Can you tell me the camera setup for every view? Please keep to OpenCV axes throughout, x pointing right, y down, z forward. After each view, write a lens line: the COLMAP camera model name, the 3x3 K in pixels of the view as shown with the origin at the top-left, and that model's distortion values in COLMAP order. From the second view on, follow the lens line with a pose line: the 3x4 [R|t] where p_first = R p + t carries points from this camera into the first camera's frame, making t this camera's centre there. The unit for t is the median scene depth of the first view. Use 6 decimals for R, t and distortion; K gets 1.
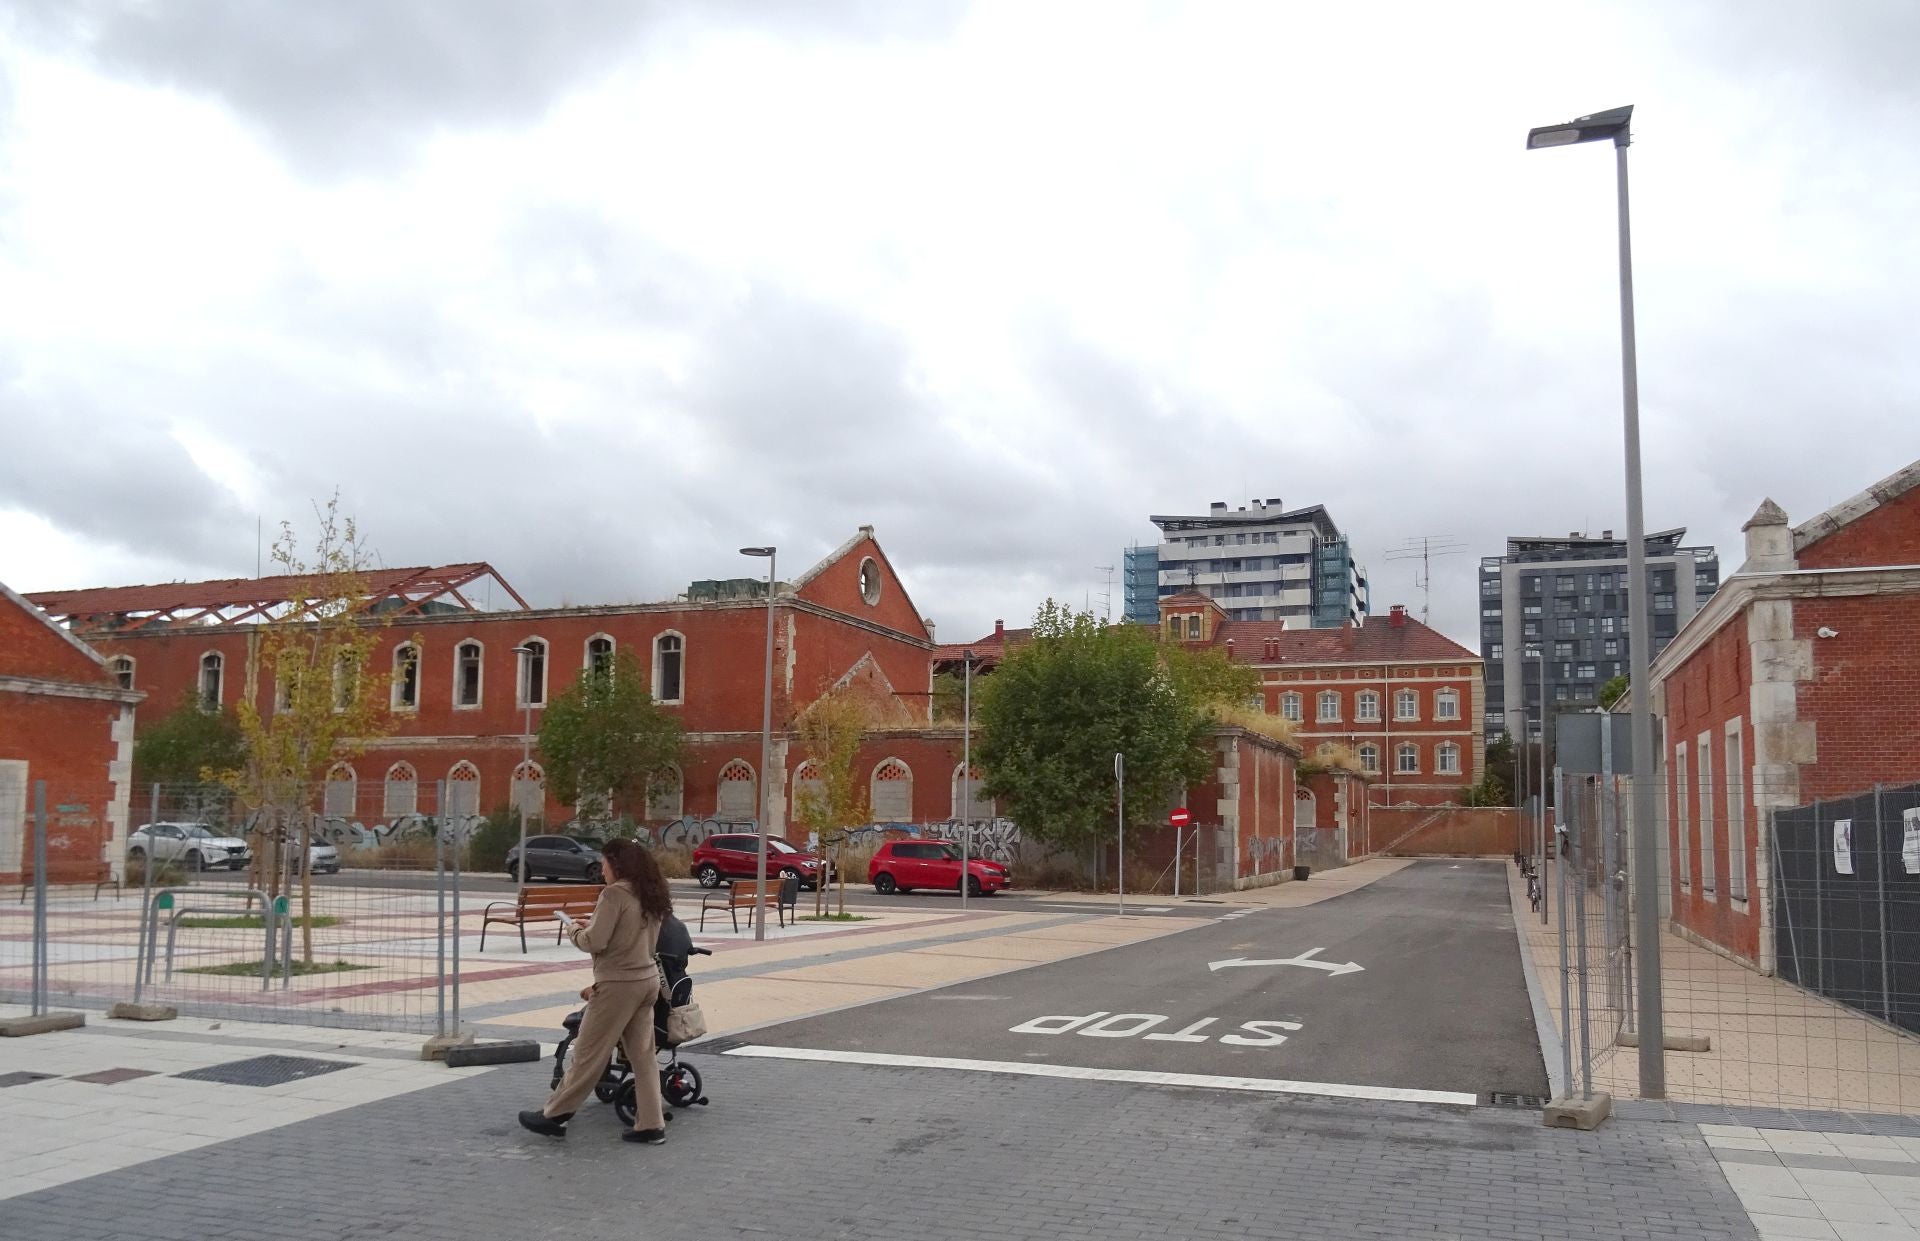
lens RADIAL K [[1445.4, 0, 958.7], [0, 1445.4, 688.3], [0, 0, 1]] dist [-0.006408, -0.002368]
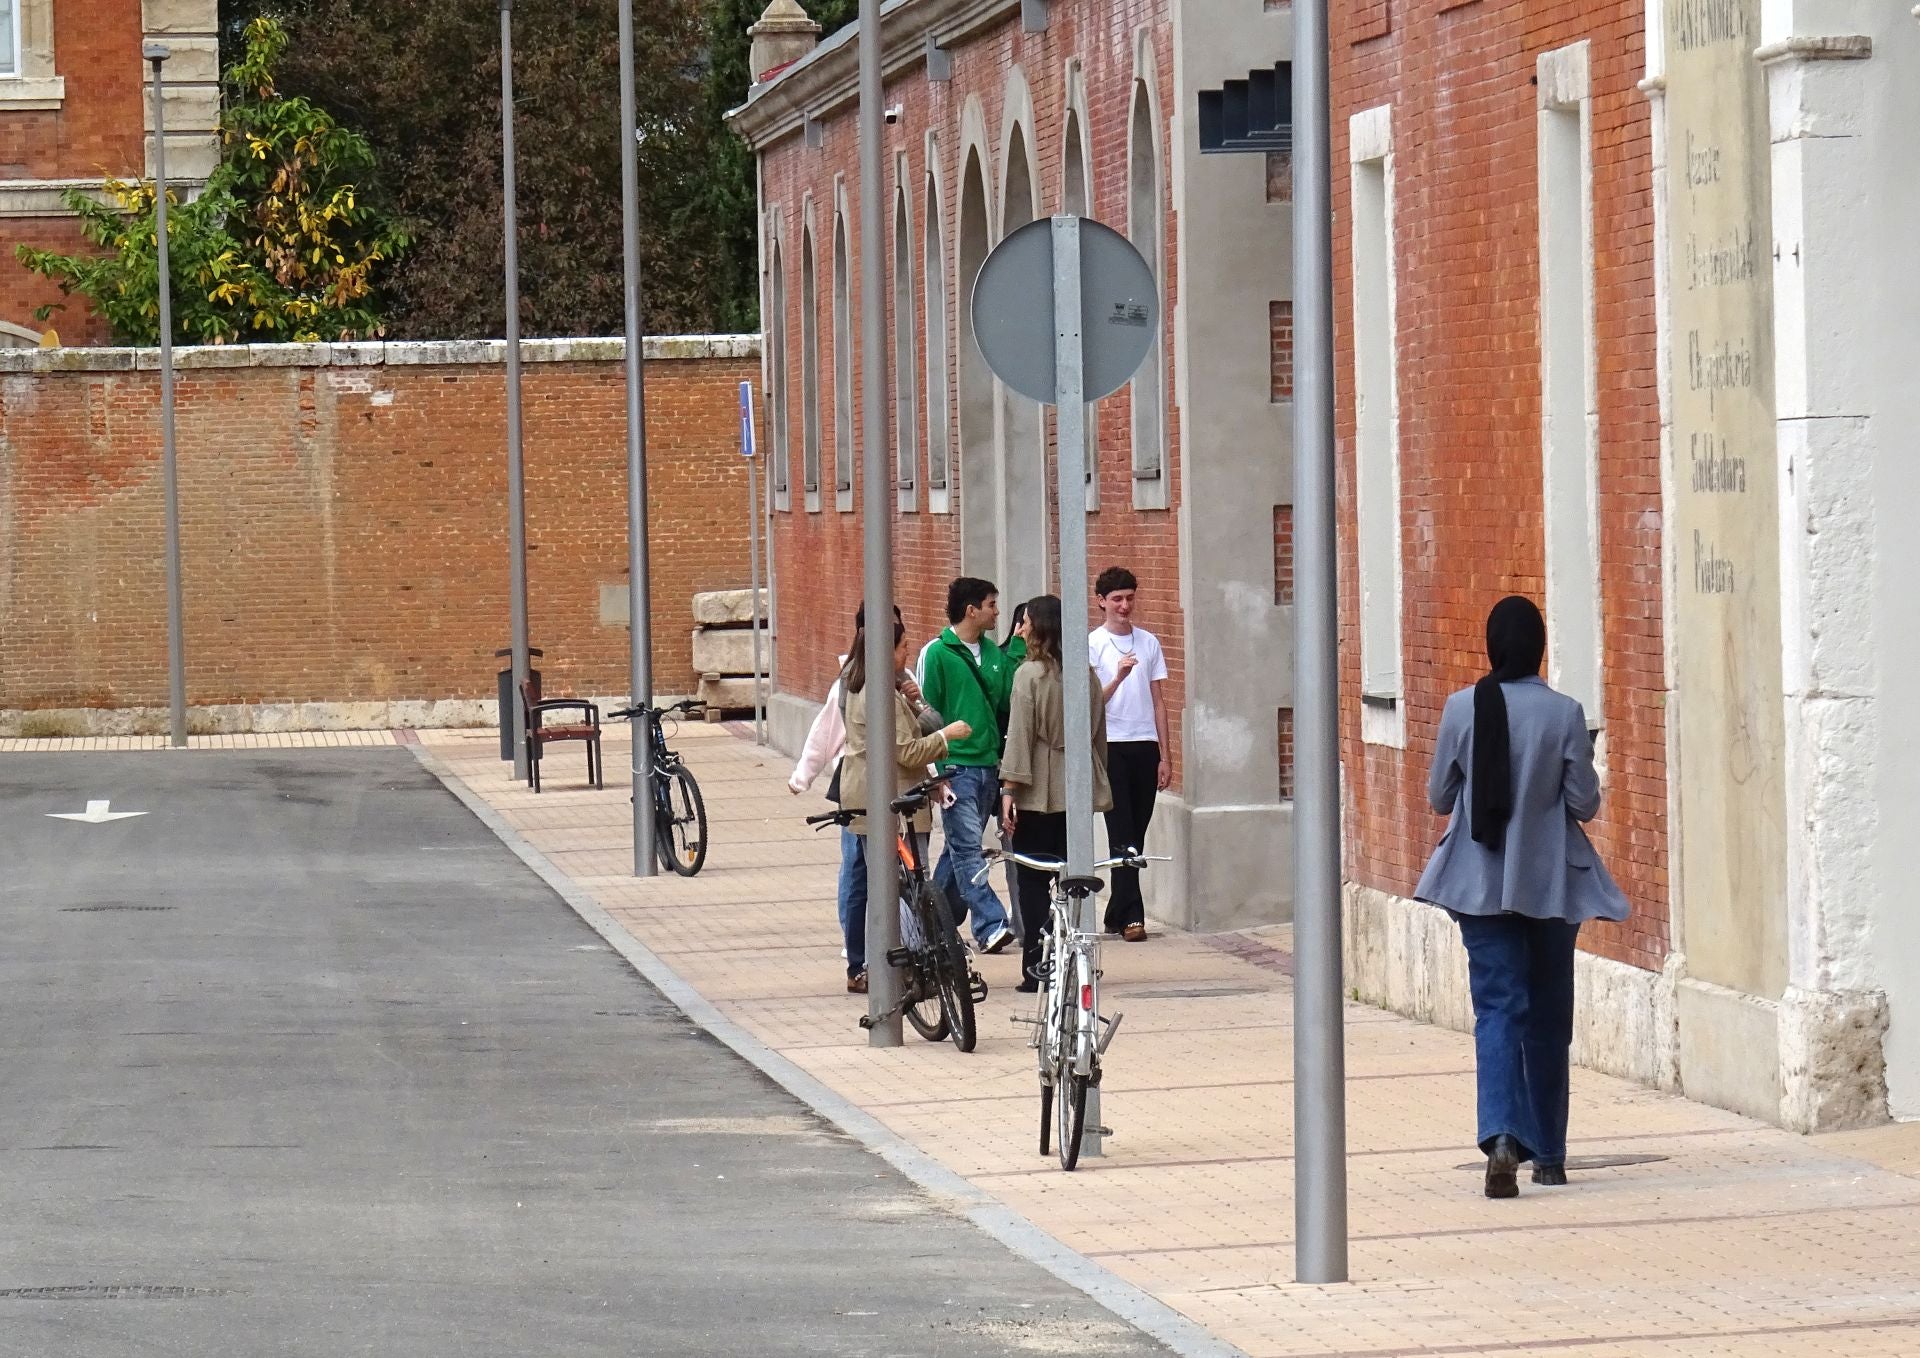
lens RADIAL K [[11117.7, 0, 960.0], [0, 11117.7, 679.0], [0, 0, 1]] dist [0.248565, 7.227630]
pose [[0.907191, -0.037309, 0.419061, -0.001255], [-0.007769, 0.994405, 0.105350, 0.007383], [-0.420647, -0.098828, 0.901825, 0.079966]]
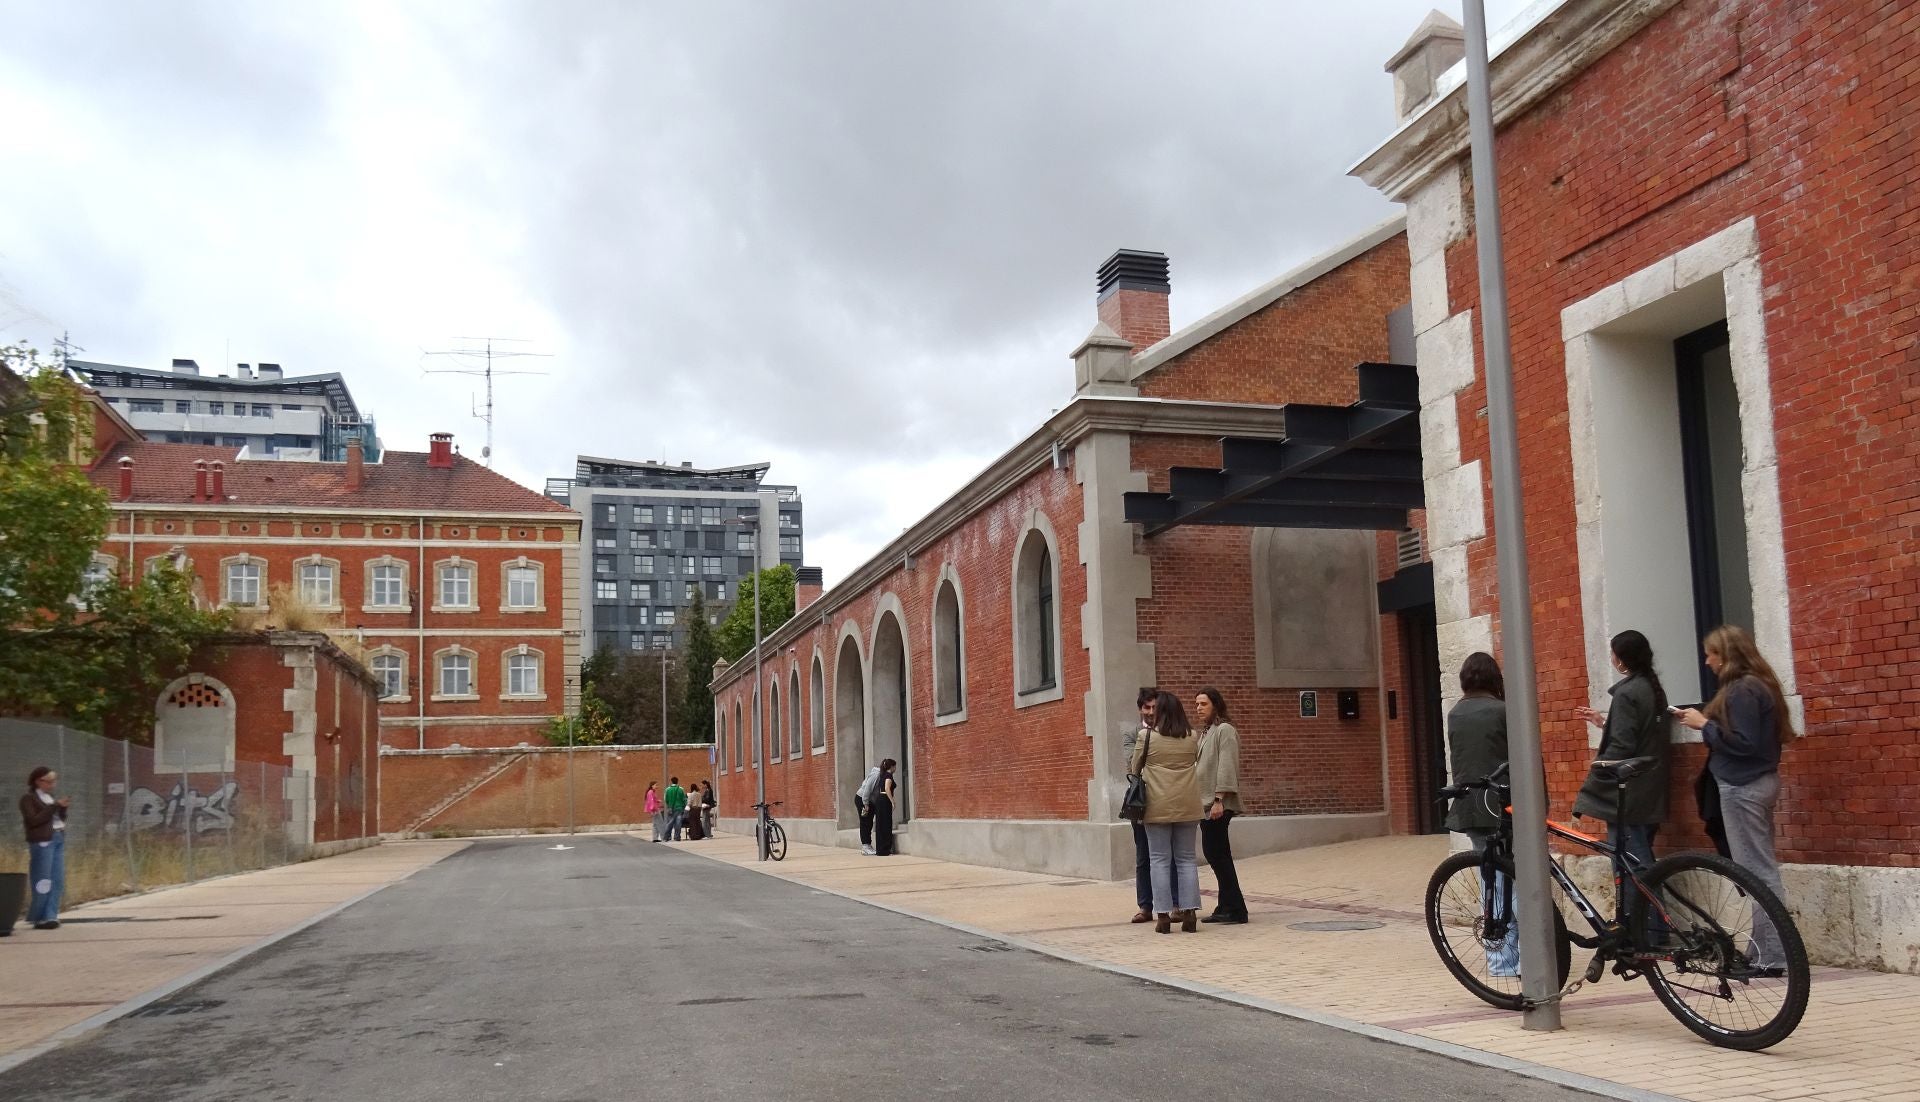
lens RADIAL K [[1438.2, 0, 964.1], [0, 1438.2, 680.5], [0, 0, 1]] dist [0.029741, -0.002695]
pose [[0.800237, 0.013146, 0.599540, 0.177795], [-0.014561, 0.999891, -0.002489, 0.073195], [-0.599508, -0.006739, 0.800341, 0.581691]]
